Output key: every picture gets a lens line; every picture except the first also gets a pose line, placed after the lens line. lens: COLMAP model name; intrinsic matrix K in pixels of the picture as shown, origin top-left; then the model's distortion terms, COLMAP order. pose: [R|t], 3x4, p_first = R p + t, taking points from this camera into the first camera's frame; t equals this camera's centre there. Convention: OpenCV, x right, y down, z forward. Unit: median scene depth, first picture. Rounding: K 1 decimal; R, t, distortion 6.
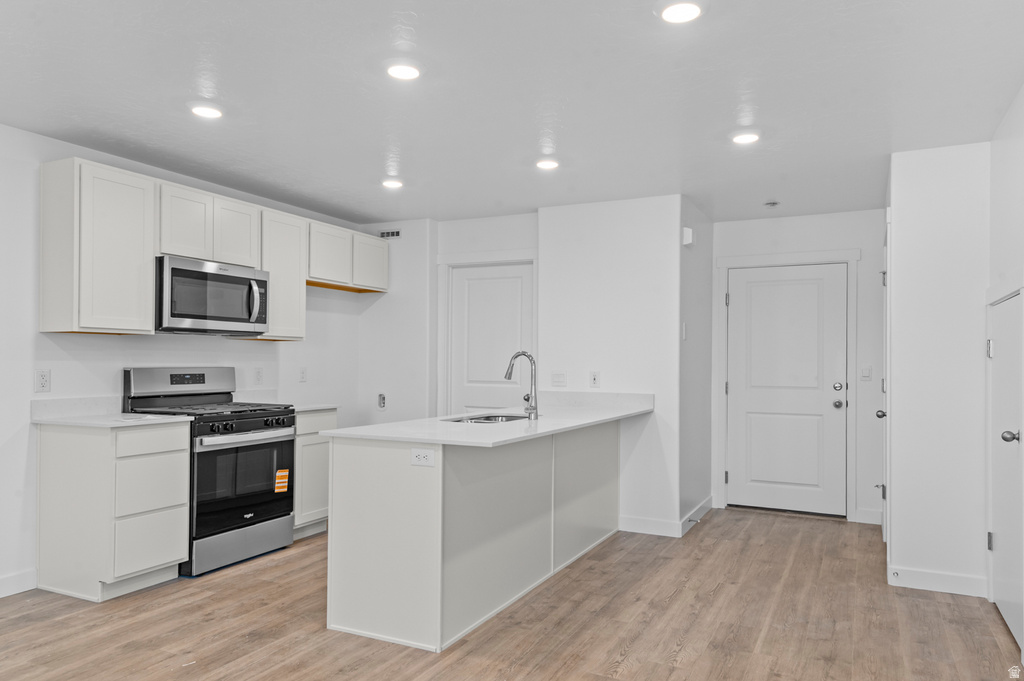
lens RADIAL K [[697.8, 0, 523.8], [0, 697.8, 358.0], [0, 0, 1]] dist [0.035986, -0.003142]
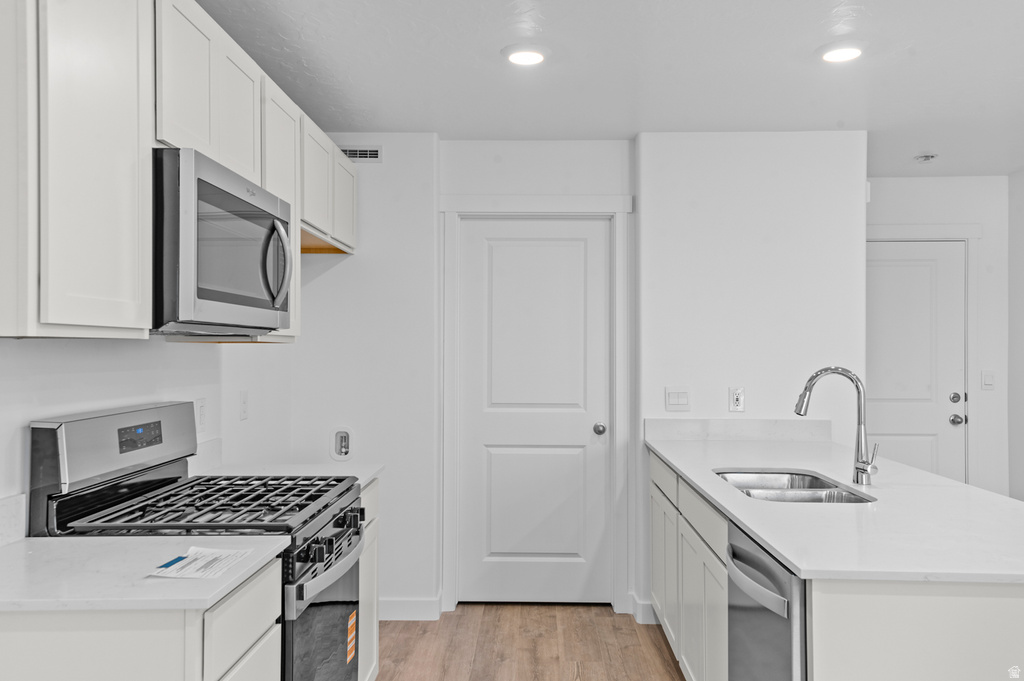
lens RADIAL K [[837.0, 0, 512.5], [0, 837.0, 340.5], [0, 0, 1]] dist [0.047667, -0.003158]
pose [[0.908577, -0.002218, 0.417712, -0.505231], [0.003402, 0.999992, -0.002090, -0.029113], [-0.417704, 0.003320, 0.908577, 0.438640]]
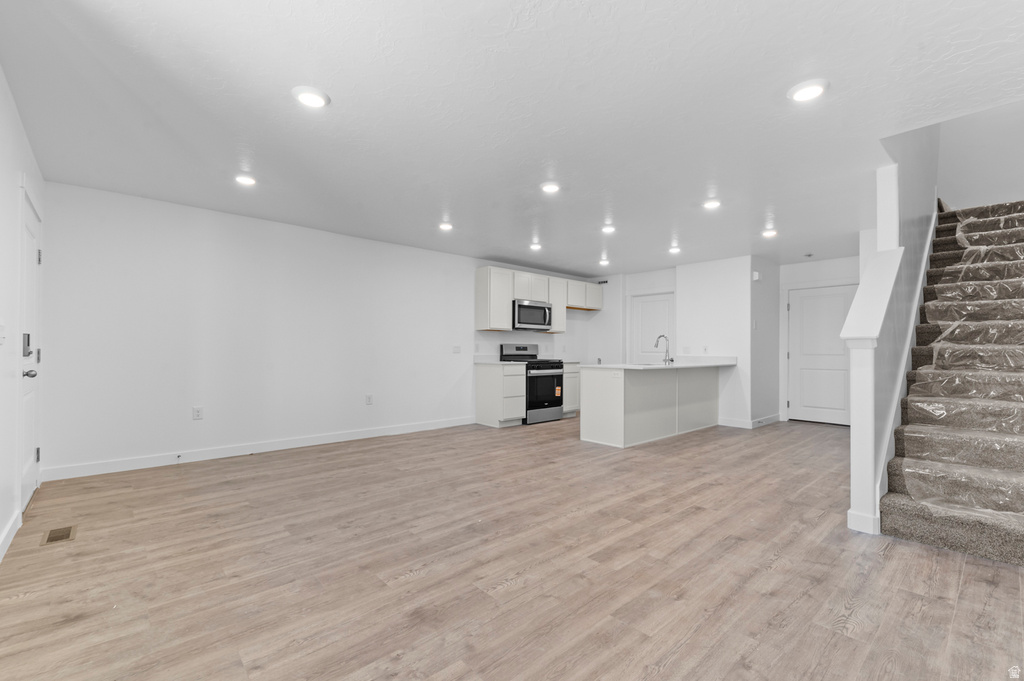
lens RADIAL K [[447.8, 0, 514.6], [0, 447.8, 345.5], [0, 0, 1]] dist [0.014069, -0.005853]
pose [[0.927557, -0.006726, -0.373621, 0.089078], [0.003594, 0.999952, -0.009079, 0.034029], [0.373664, 0.007078, 0.927537, -0.480471]]
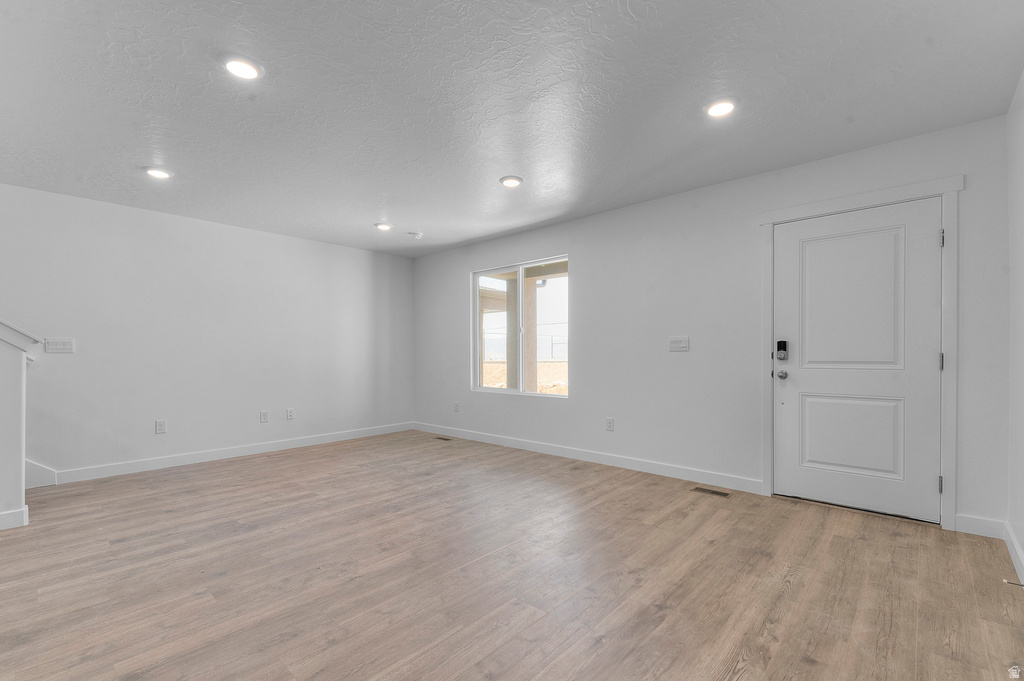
lens RADIAL K [[447.8, 0, 516.2], [0, 447.8, 351.0], [0, 0, 1]] dist [0.014069, -0.005853]
pose [[-0.962149, -0.001424, 0.272520, -0.585633], [-0.003936, 0.999955, -0.008671, 0.034723], [-0.272495, -0.009416, -0.962111, 0.730096]]
